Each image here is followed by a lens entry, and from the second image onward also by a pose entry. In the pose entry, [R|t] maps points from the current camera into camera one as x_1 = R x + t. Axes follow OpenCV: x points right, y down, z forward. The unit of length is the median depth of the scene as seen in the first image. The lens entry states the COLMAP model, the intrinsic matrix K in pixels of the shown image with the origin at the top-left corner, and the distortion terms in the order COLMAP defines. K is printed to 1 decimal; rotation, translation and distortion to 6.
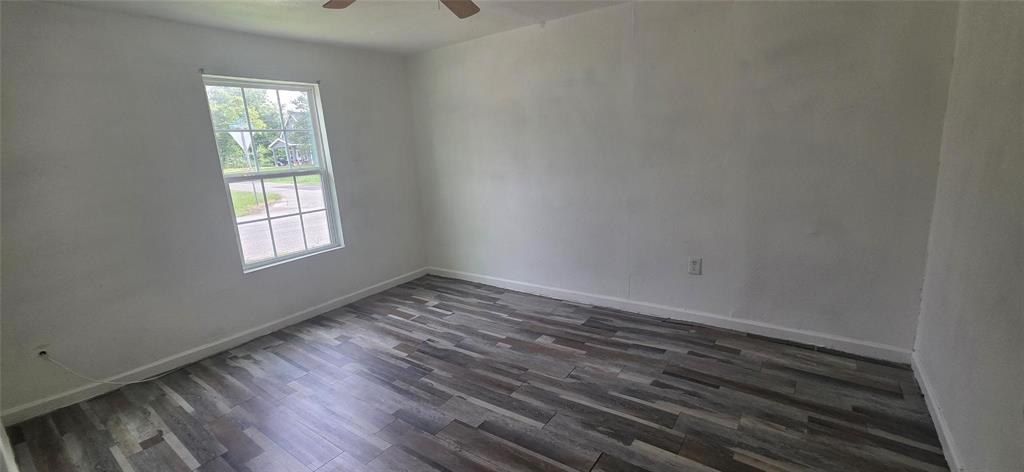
lens RADIAL K [[409.8, 0, 512.0], [0, 409.8, 236.0], [0, 0, 1]] dist [0.000821, 0.000035]
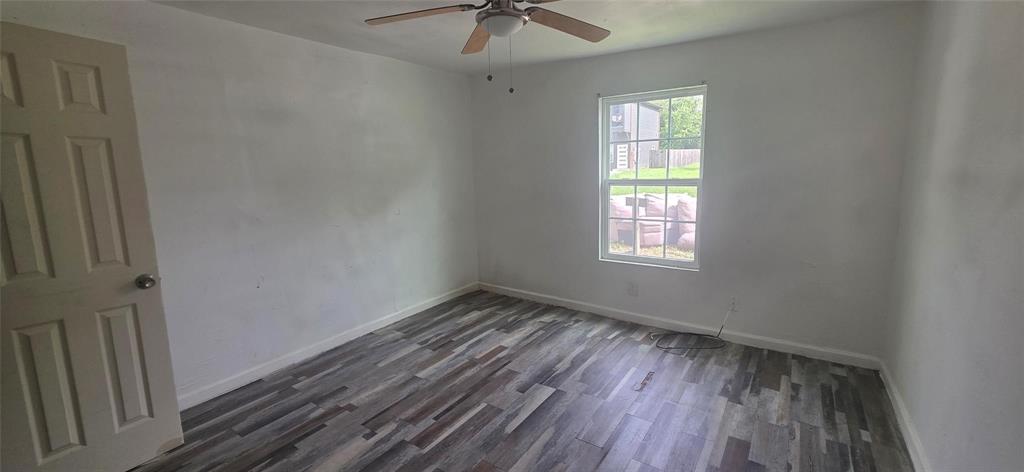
lens RADIAL K [[409.8, 0, 512.0], [0, 409.8, 236.0], [0, 0, 1]] dist [0.000821, 0.000035]
pose [[0.033056, 0.219185, -0.975123, 0.634764], [-0.198408, 0.957677, 0.208538, -0.227806], [0.979562, 0.186579, 0.075145, 0.826207]]
